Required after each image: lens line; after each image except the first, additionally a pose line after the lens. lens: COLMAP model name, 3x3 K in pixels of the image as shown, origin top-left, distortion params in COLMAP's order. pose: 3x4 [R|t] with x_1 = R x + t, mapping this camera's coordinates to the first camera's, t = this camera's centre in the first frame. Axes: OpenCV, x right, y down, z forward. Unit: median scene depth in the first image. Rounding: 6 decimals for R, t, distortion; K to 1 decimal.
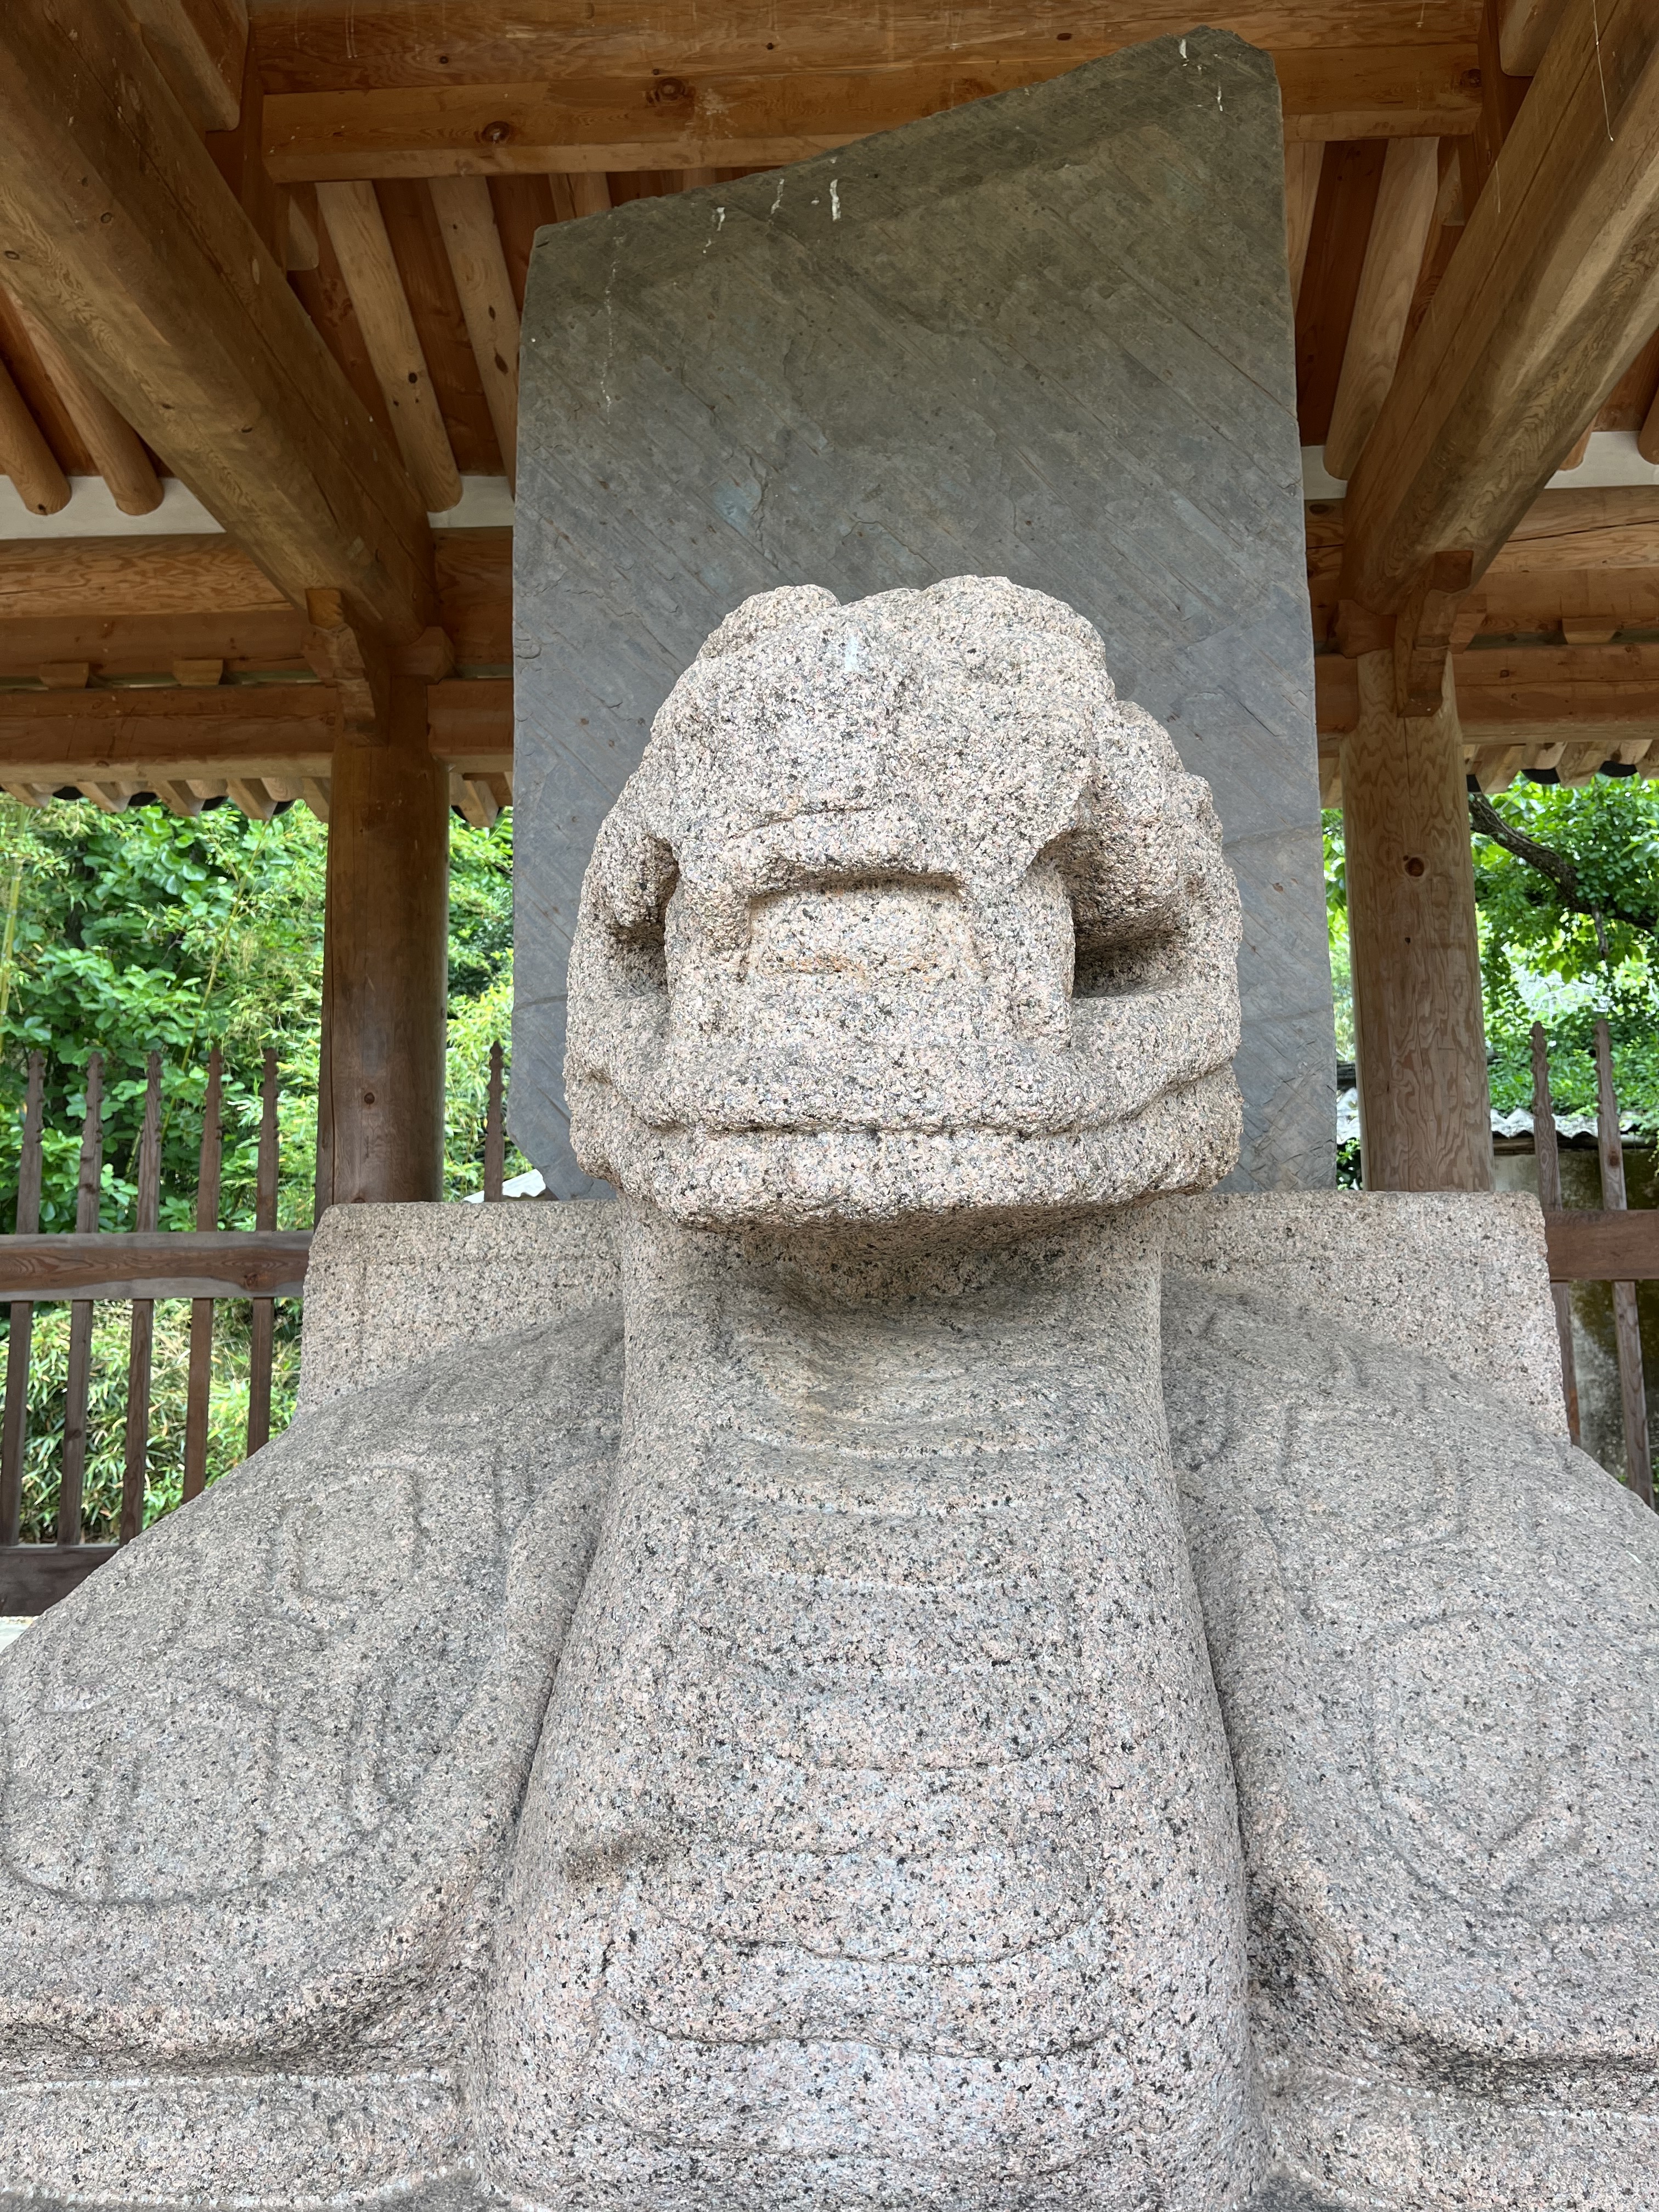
lens RADIAL K [[1692.1, 0, 844.0], [0, 1692.1, 1097.8], [0, 0, 1]] dist [0.073524, -0.101333]
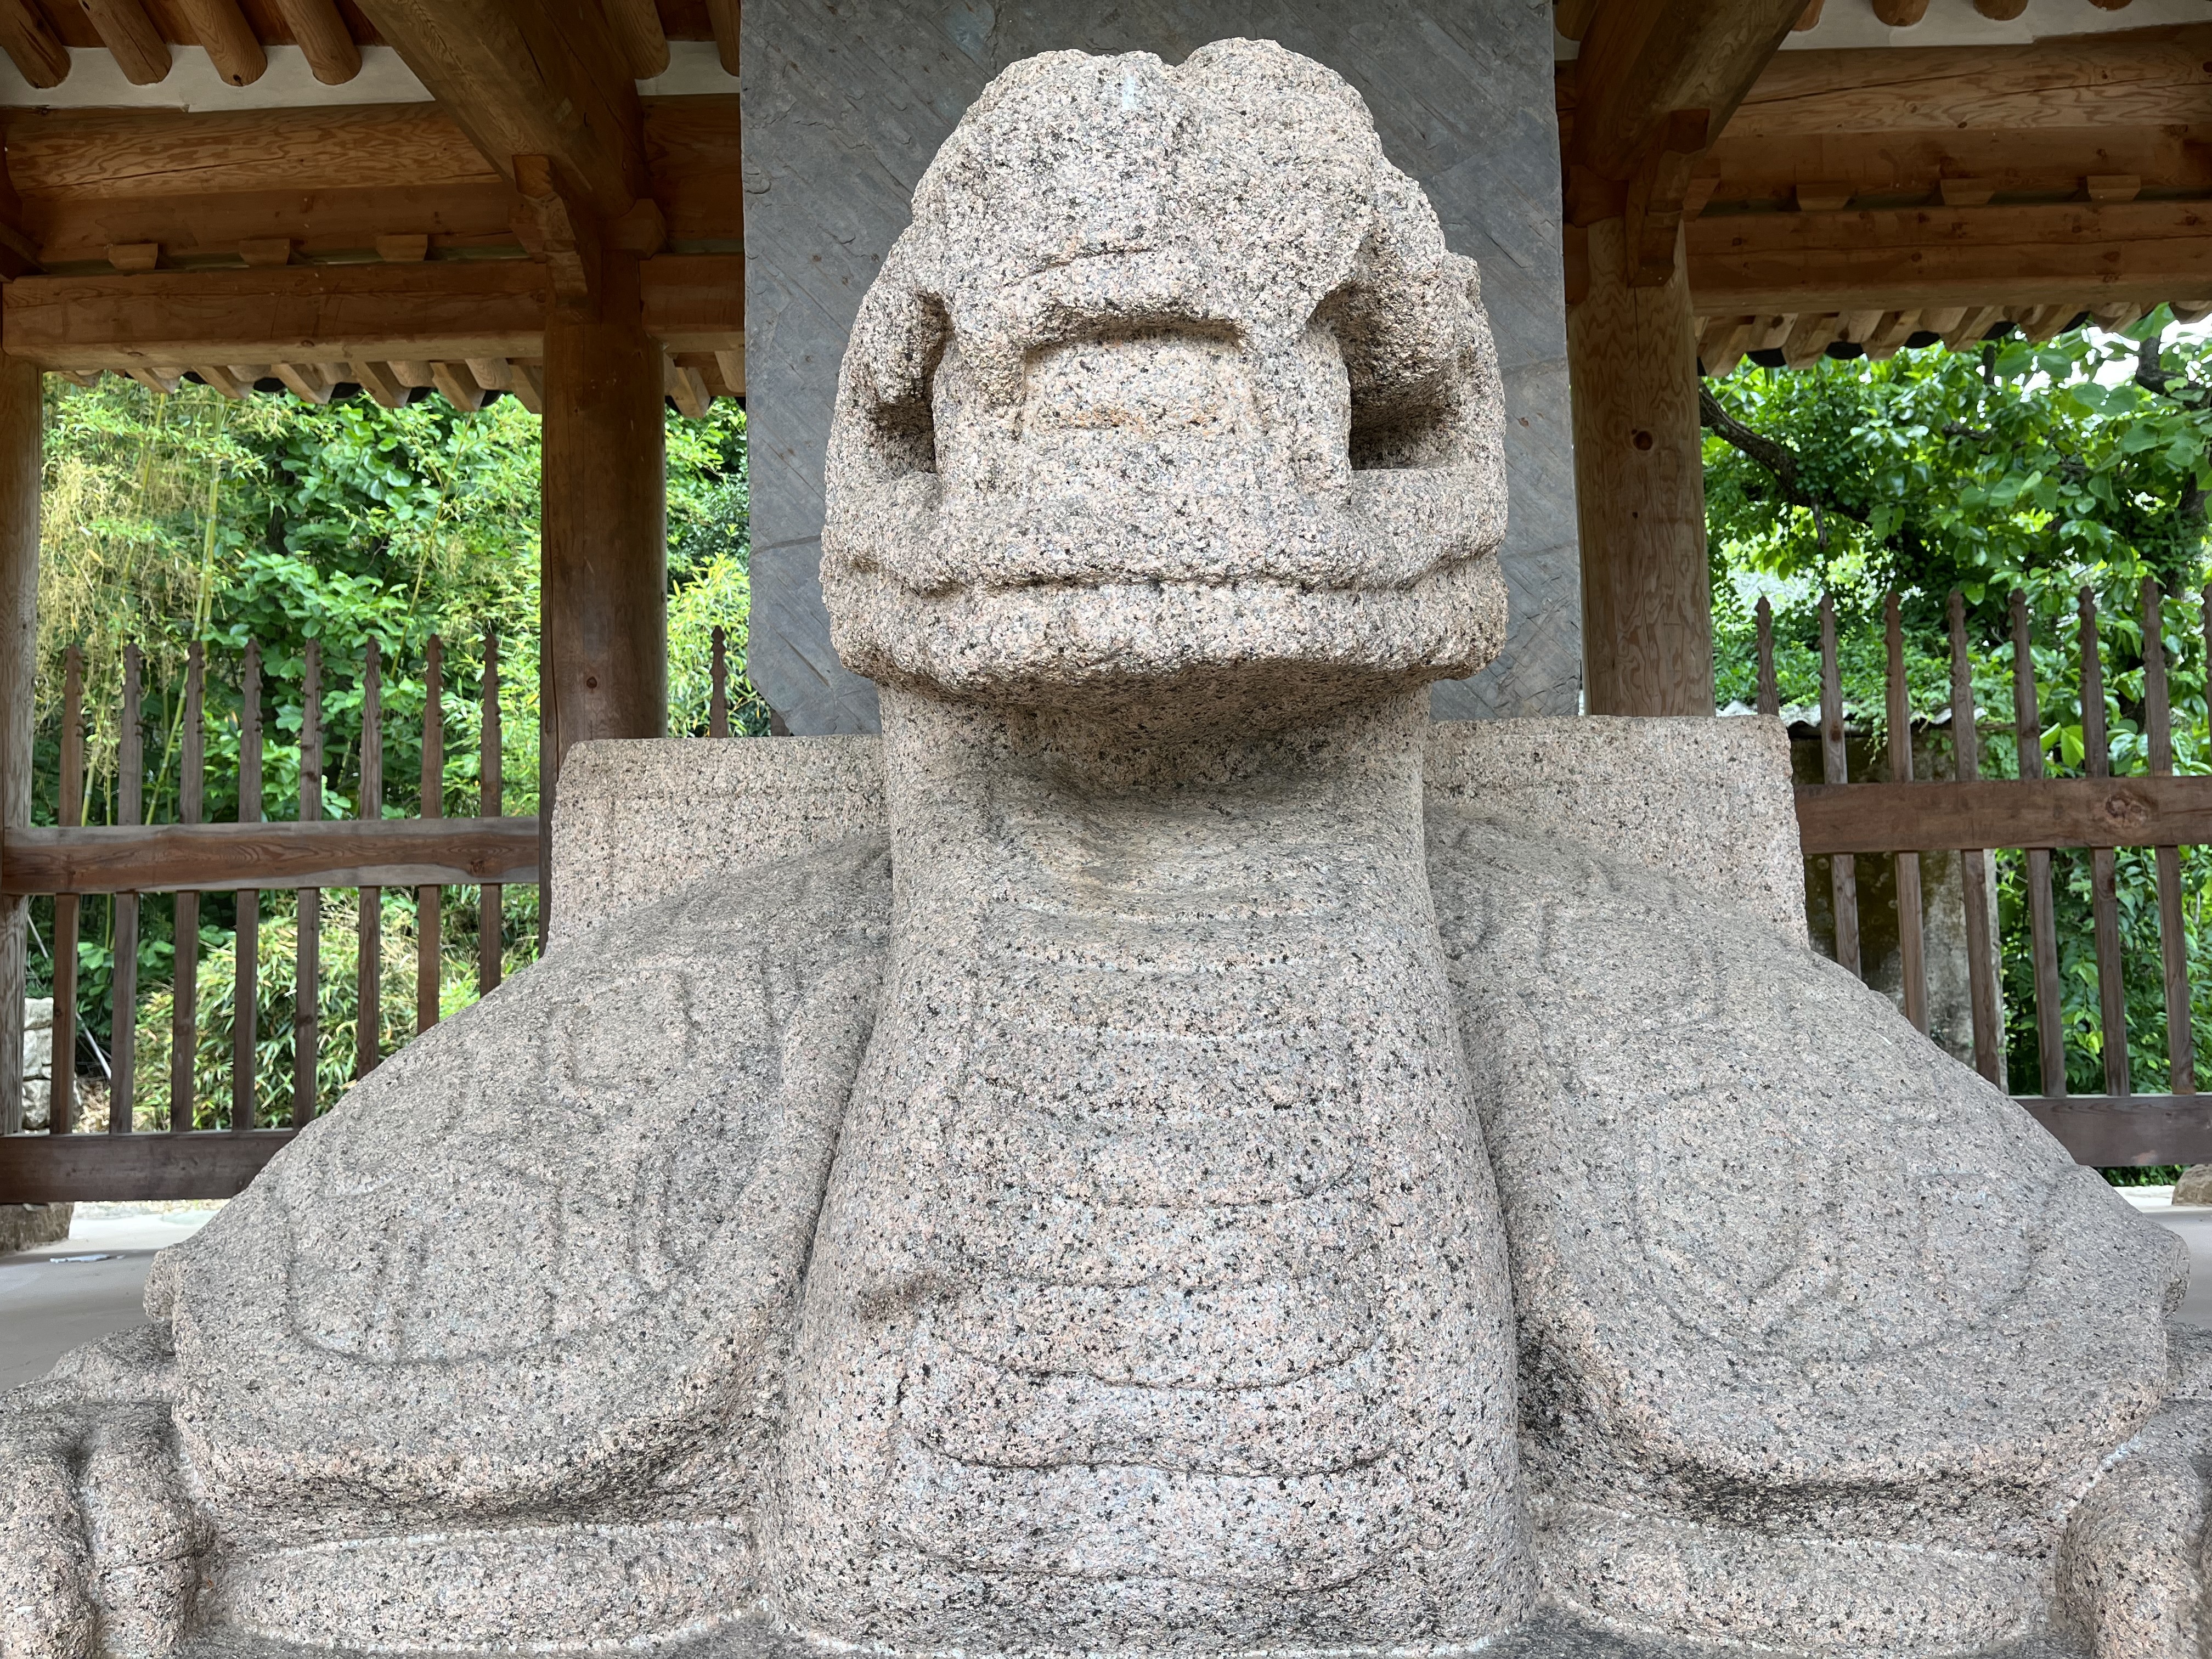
lens RADIAL K [[1698.8, 0, 1080.2], [0, 1698.8, 829.3], [0, 0, 1]] dist [0.028860, 0.004161]
pose [[0.999837, -0.008629, 0.015859, -0.040504], [0.007612, 0.997978, 0.063103, 0.093178], [-0.016371, -0.062972, 0.997881, -0.000802]]
